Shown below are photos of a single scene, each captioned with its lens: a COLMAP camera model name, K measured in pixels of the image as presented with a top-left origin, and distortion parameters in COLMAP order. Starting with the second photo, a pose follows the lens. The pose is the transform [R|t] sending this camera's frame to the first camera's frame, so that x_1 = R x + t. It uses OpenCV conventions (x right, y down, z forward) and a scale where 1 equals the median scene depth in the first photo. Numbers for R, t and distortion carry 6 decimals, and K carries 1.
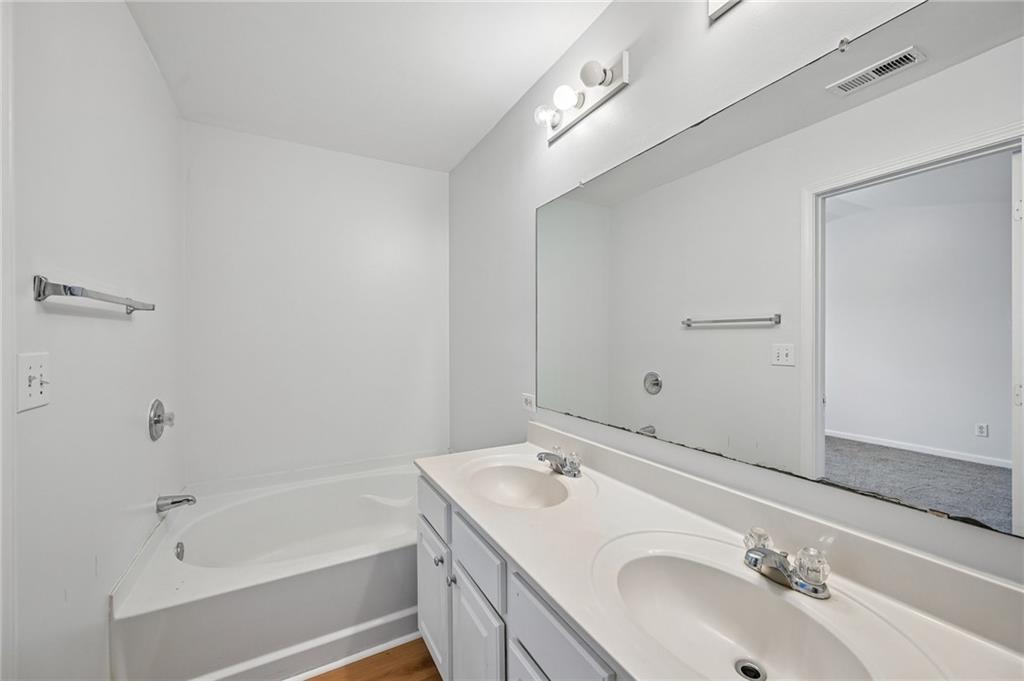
lens RADIAL K [[403.4, 0, 517.0], [0, 403.4, 344.2], [0, 0, 1]] dist [0.000515, -0.000354]
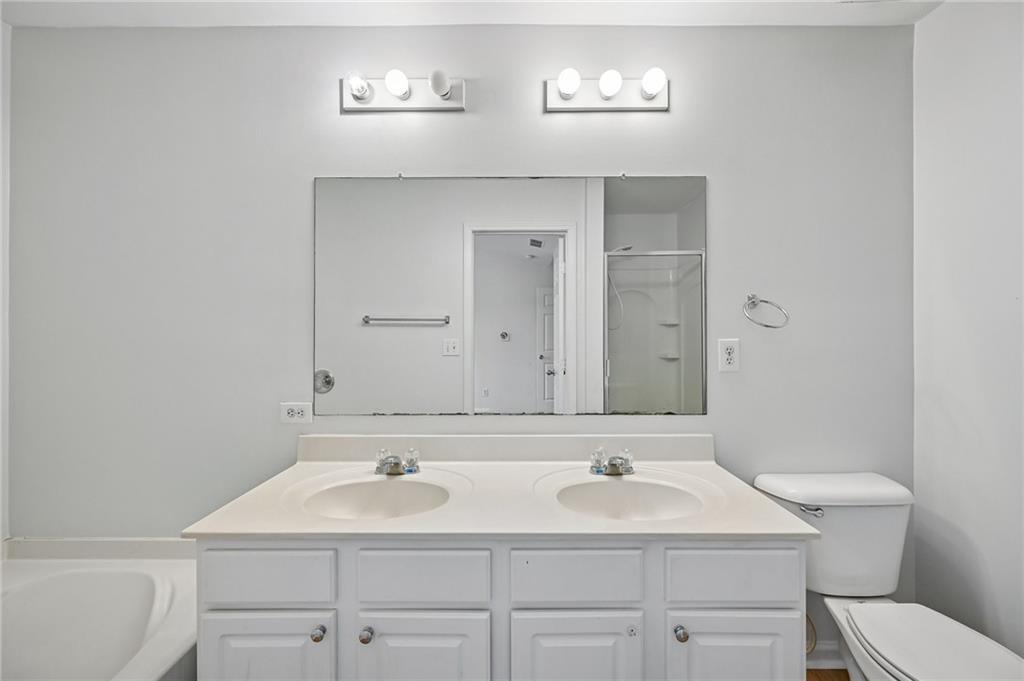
lens RADIAL K [[403.4, 0, 522.6], [0, 403.4, 338.1], [0, 0, 1]] dist [0.000515, -0.000354]
pose [[0.481634, -0.002811, 0.876368, -0.419076], [0.009927, 0.999948, -0.002248, 0.001730], [-0.876316, 0.009782, 0.481637, 0.200118]]
